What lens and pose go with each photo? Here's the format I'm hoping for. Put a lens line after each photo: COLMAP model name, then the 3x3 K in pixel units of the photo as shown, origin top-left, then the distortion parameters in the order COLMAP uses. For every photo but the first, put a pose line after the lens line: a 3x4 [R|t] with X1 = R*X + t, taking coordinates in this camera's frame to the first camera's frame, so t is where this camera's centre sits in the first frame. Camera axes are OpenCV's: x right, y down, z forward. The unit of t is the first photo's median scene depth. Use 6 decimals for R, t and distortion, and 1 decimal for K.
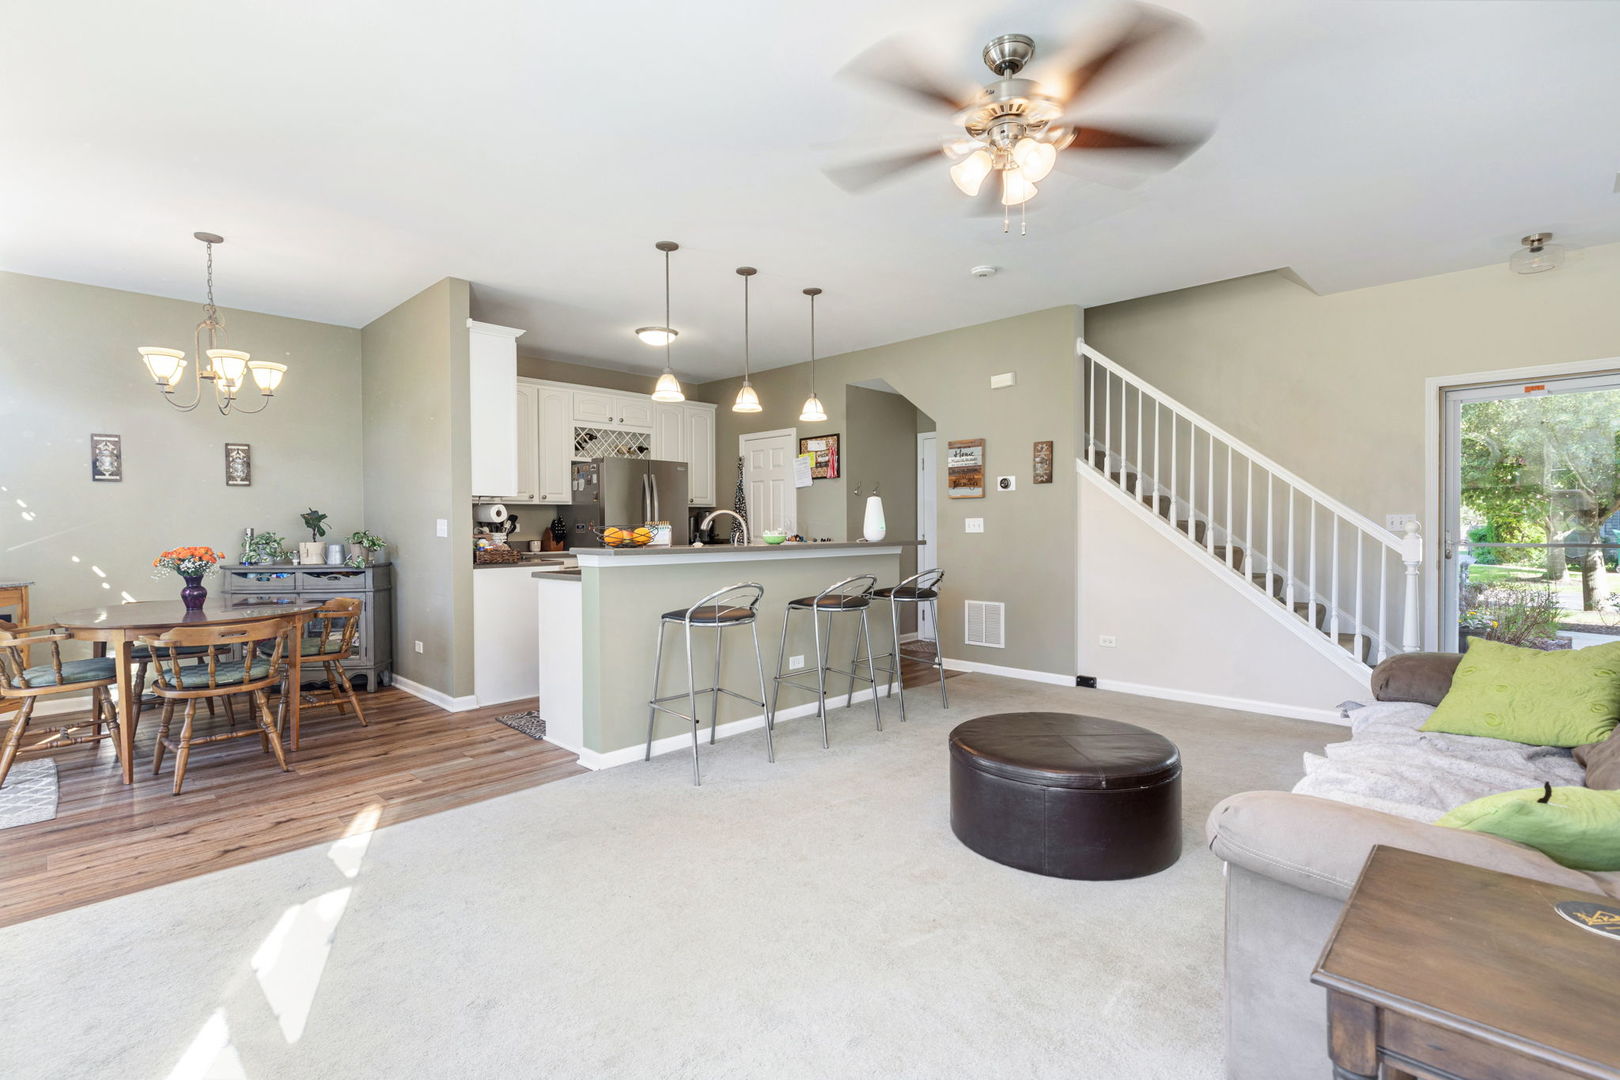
lens RADIAL K [[760.7, 0, 837.4], [0, 760.7, 534.3], [0, 0, 1]] dist [0.006912, -0.005039]
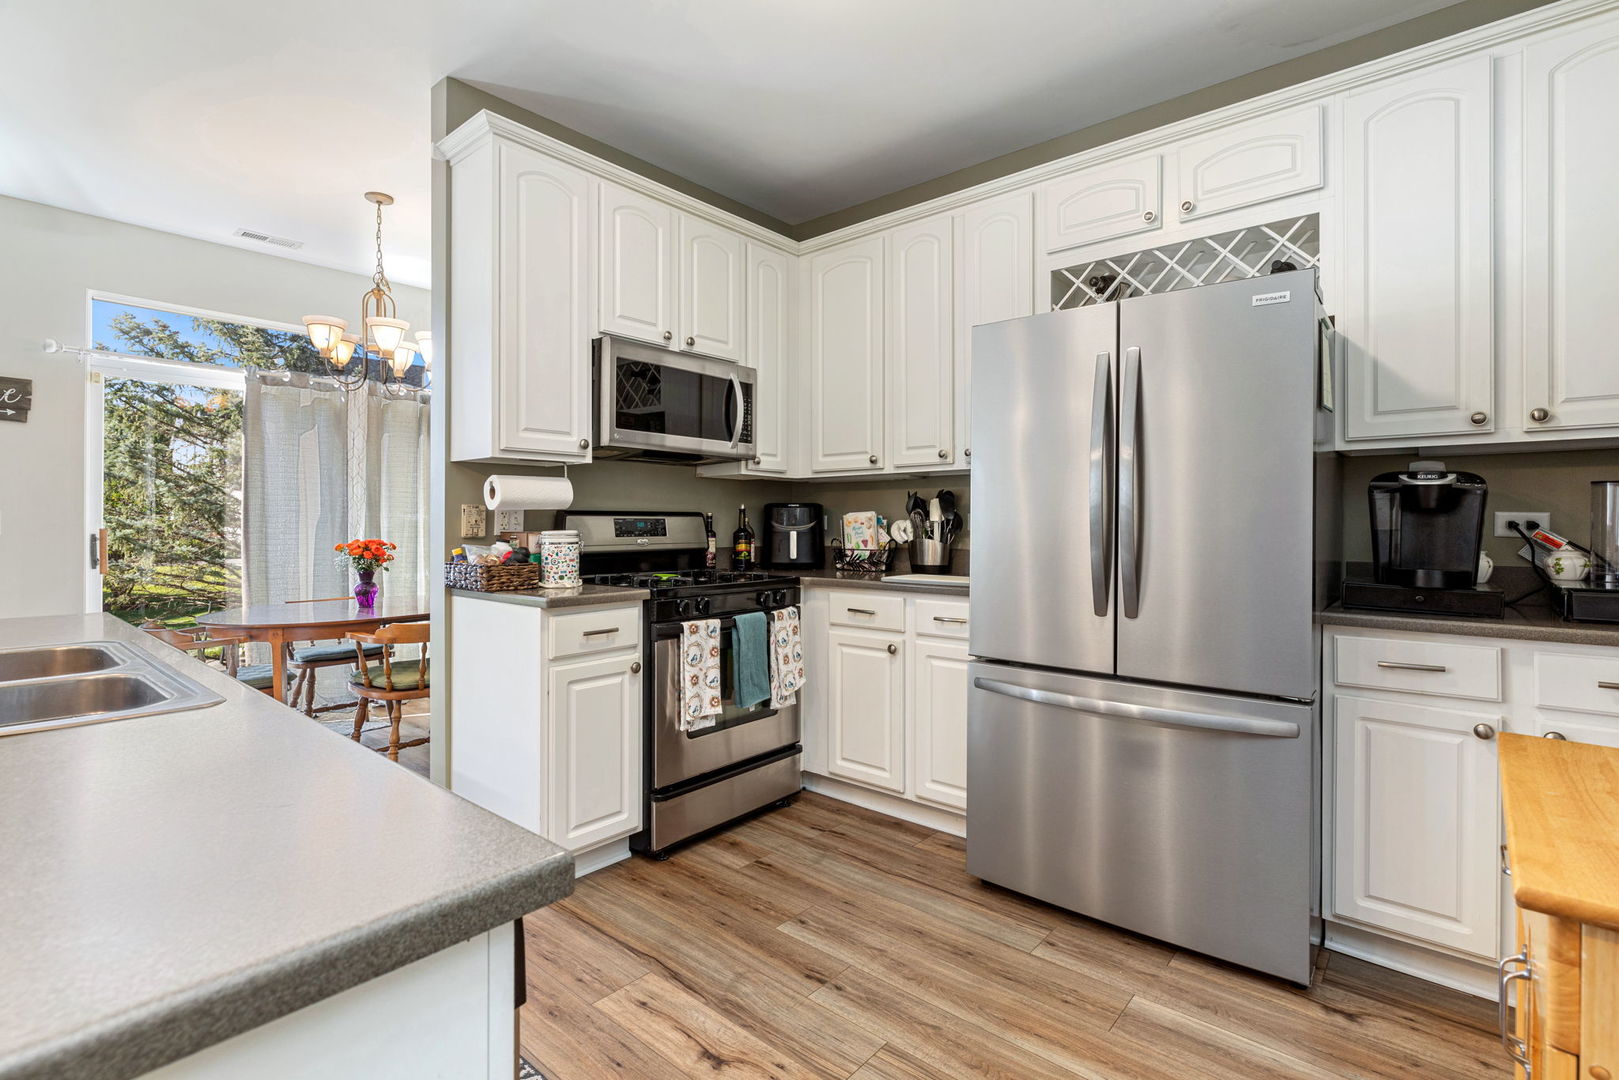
lens RADIAL K [[760.2, 0, 833.0], [0, 760.2, 527.1], [0, 0, 1]] dist [0.006912, -0.005039]
pose [[0.051673, -0.000430, -0.998664, 0.060814], [-0.020810, 0.999782, -0.001507, -0.004593], [0.998447, 0.020860, 0.051652, 1.095687]]
